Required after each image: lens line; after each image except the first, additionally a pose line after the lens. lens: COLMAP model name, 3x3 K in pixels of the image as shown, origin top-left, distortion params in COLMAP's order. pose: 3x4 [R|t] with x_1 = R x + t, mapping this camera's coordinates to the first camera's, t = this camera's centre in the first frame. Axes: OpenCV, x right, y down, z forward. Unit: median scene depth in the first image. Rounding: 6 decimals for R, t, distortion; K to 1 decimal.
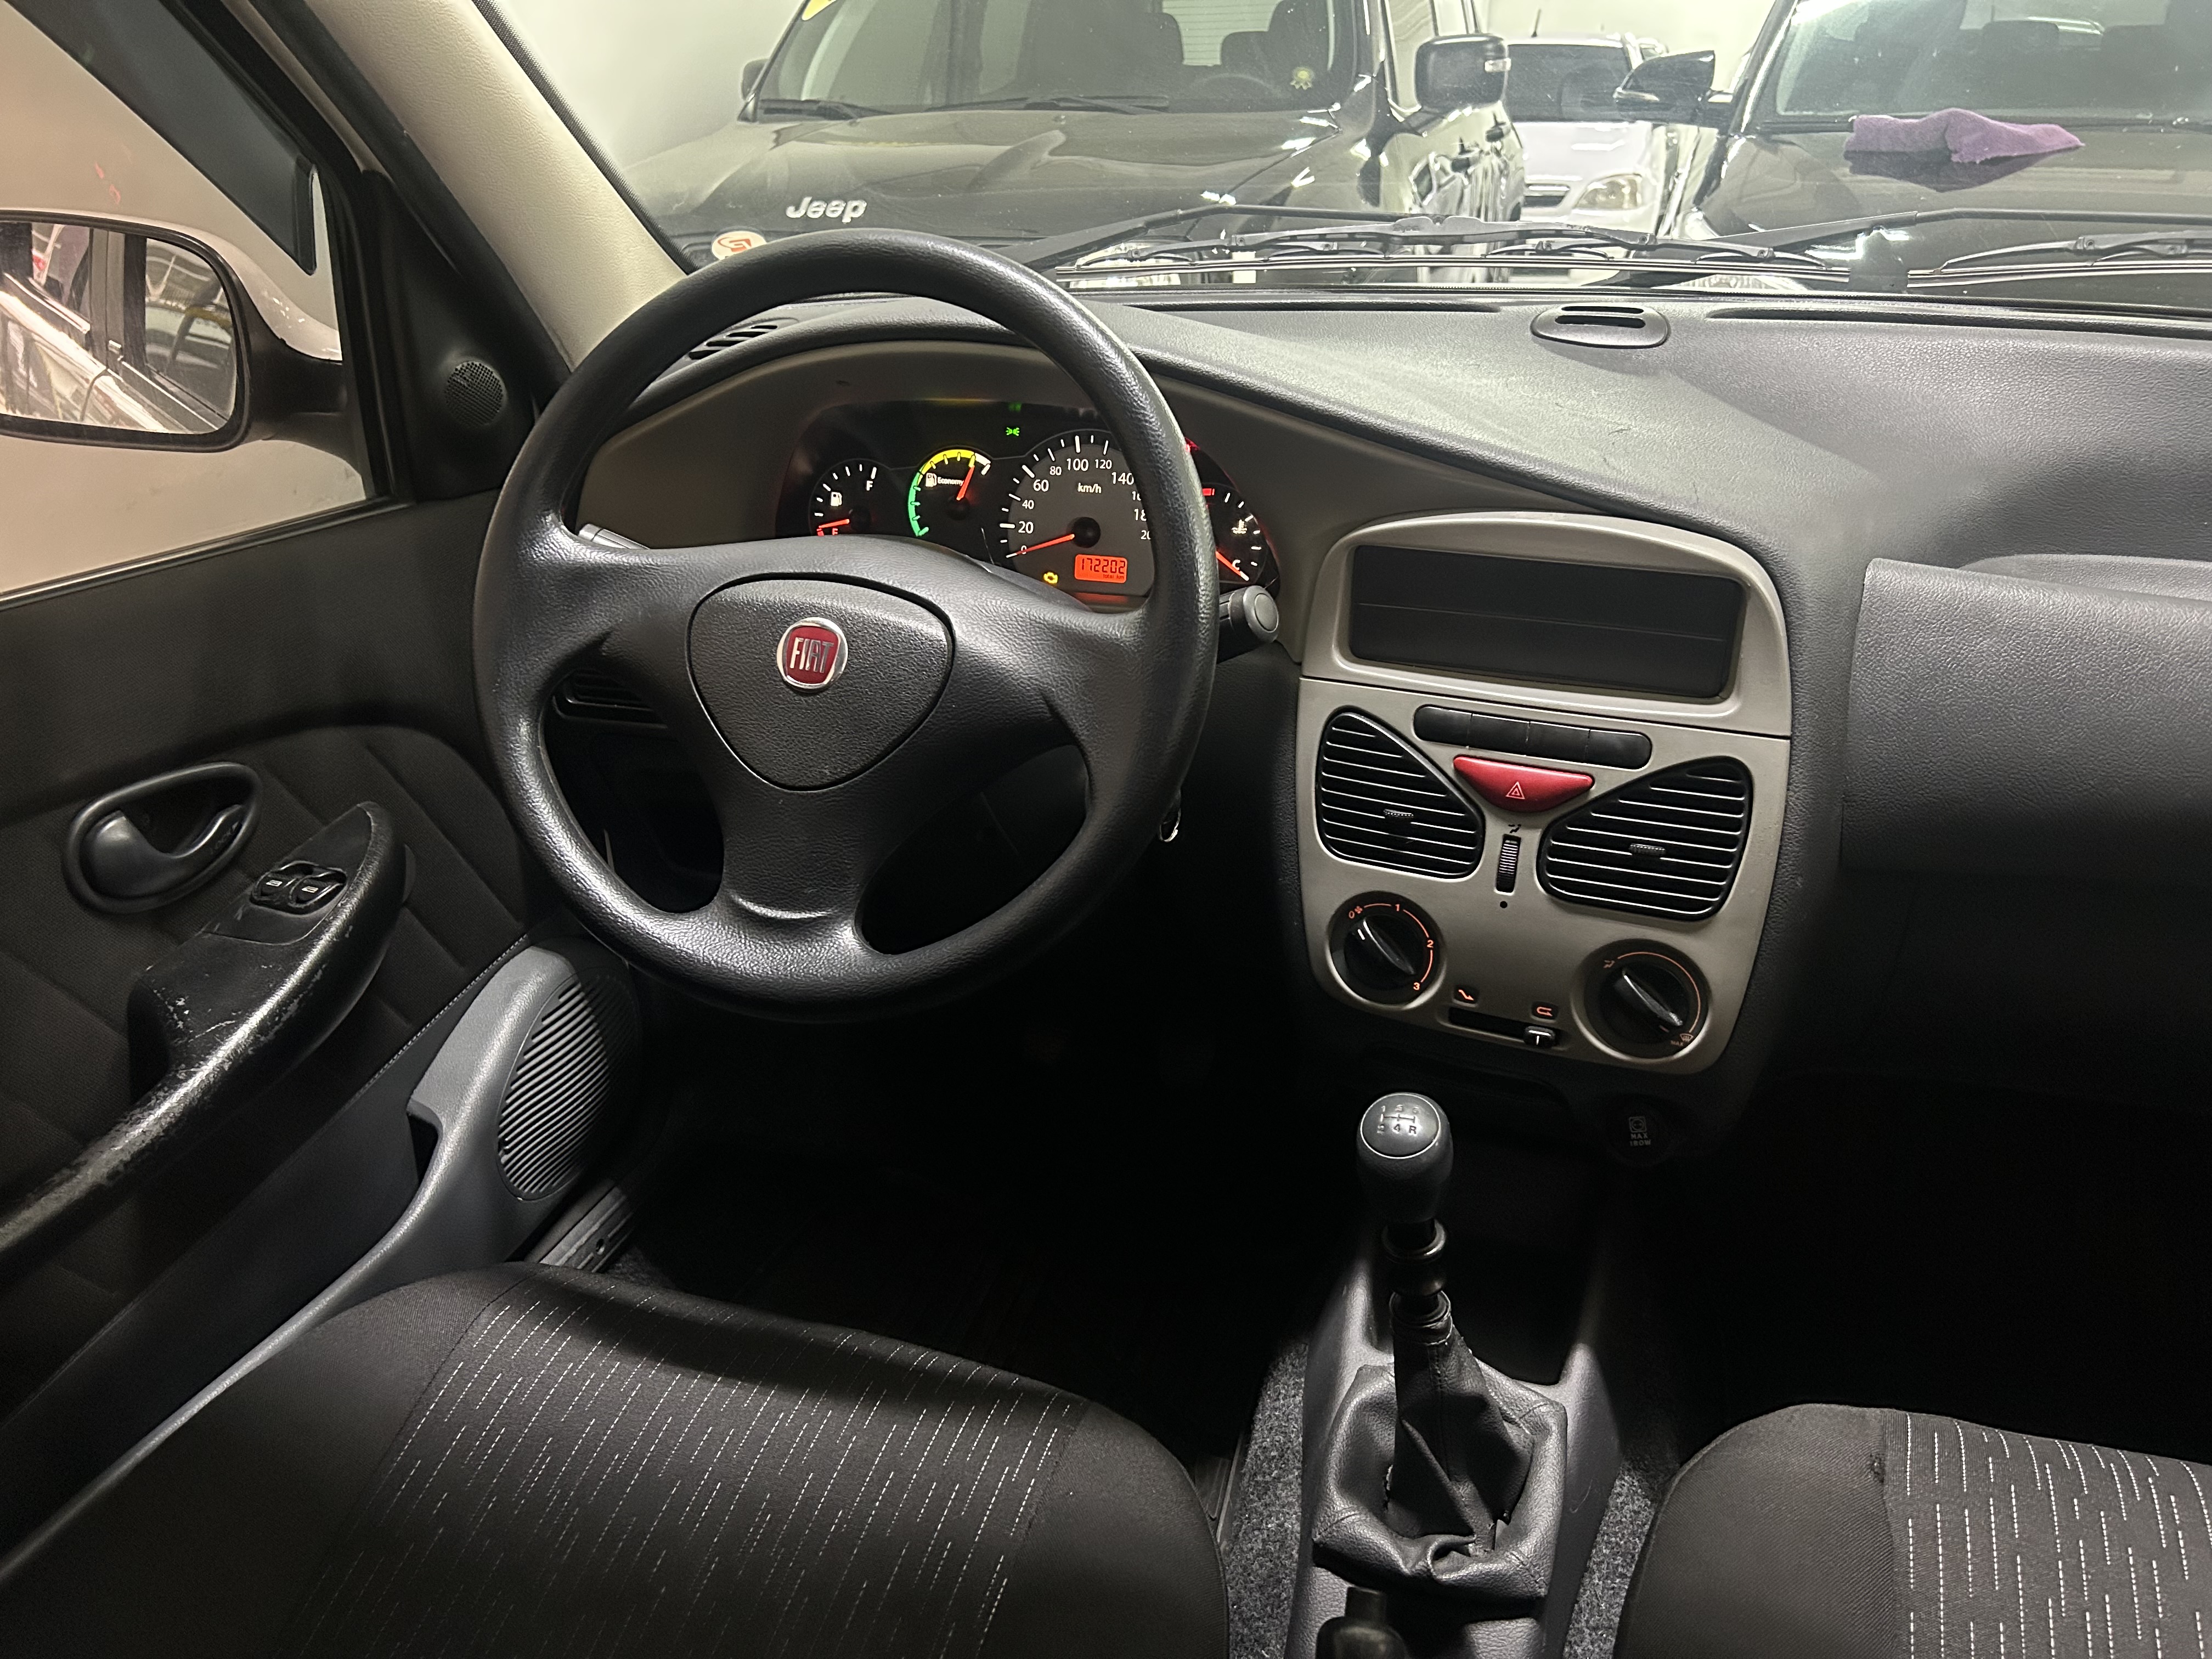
lens RADIAL K [[1661.3, 0, 1100.6], [0, 1661.3, 833.5], [0, 0, 1]] dist [0.138742, -0.328130]
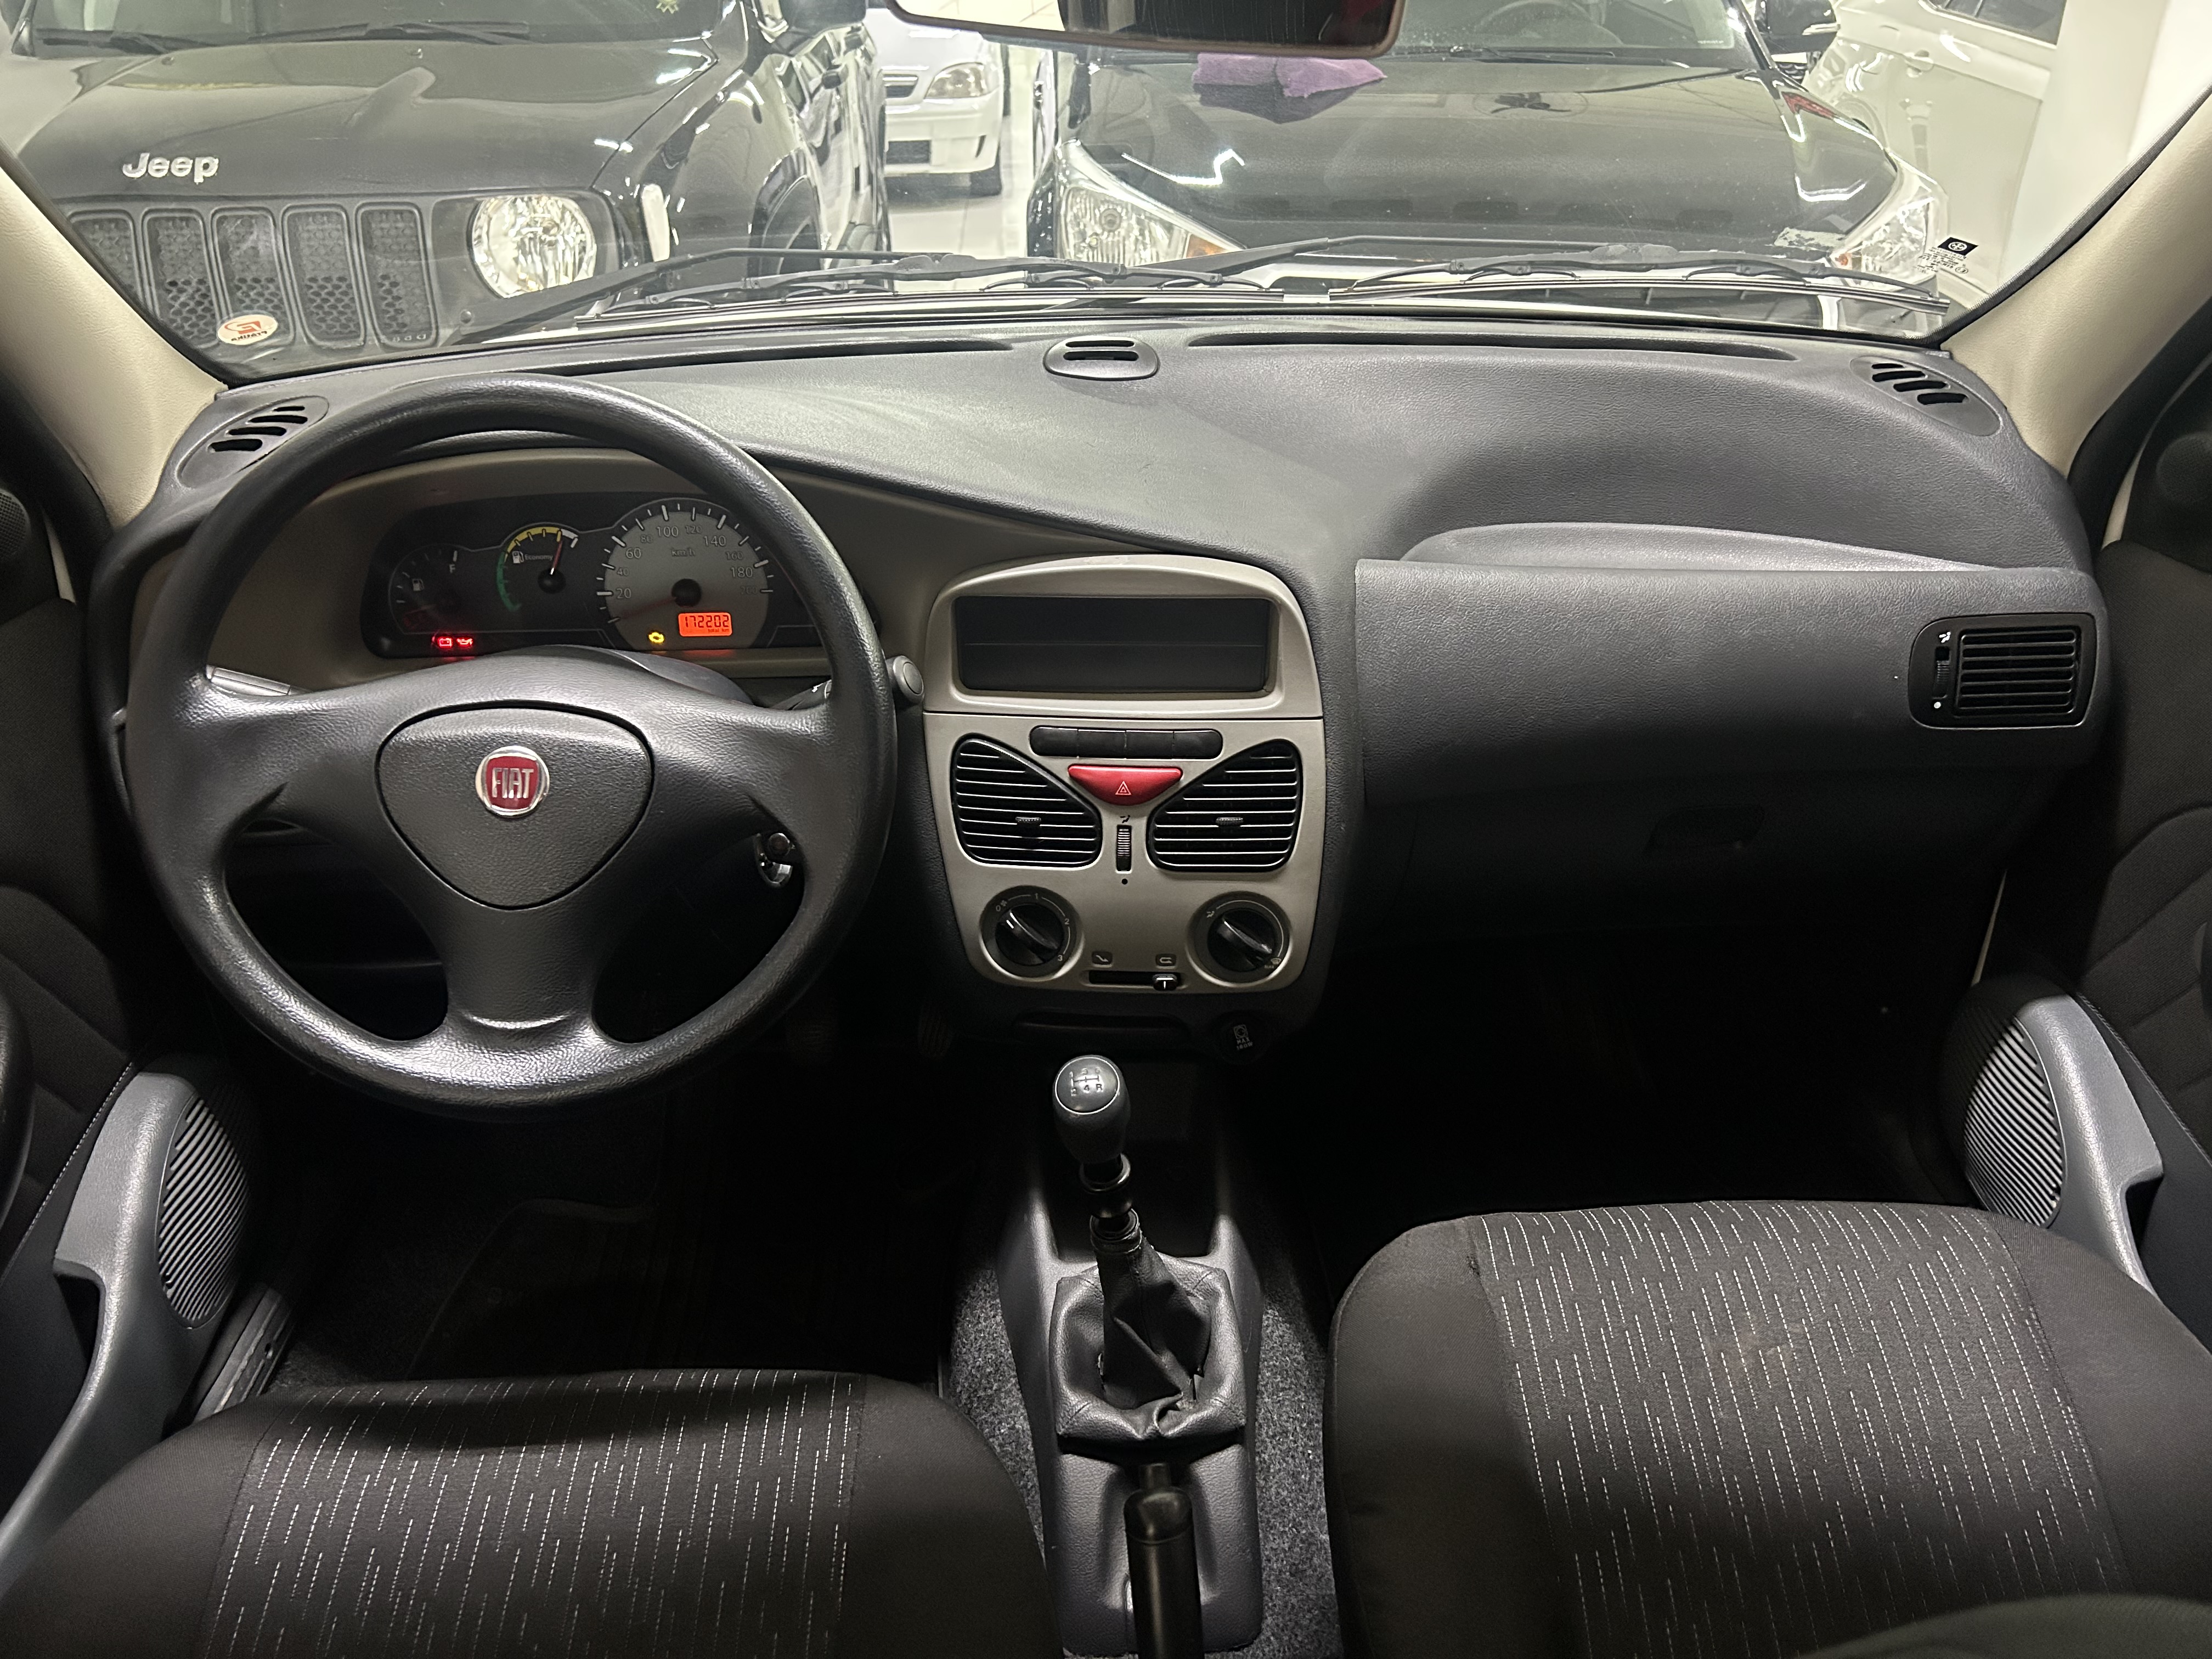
lens RADIAL K [[1675.3, 0, 1114.7], [0, 1675.3, 826.7], [0, 0, 1]] dist [0.054769, -0.071062]
pose [[0.932162, -0.166658, 0.321402, -0.143901], [0.145413, 0.985342, 0.089194, -0.104114], [-0.331556, -0.036407, 0.942733, -0.126138]]
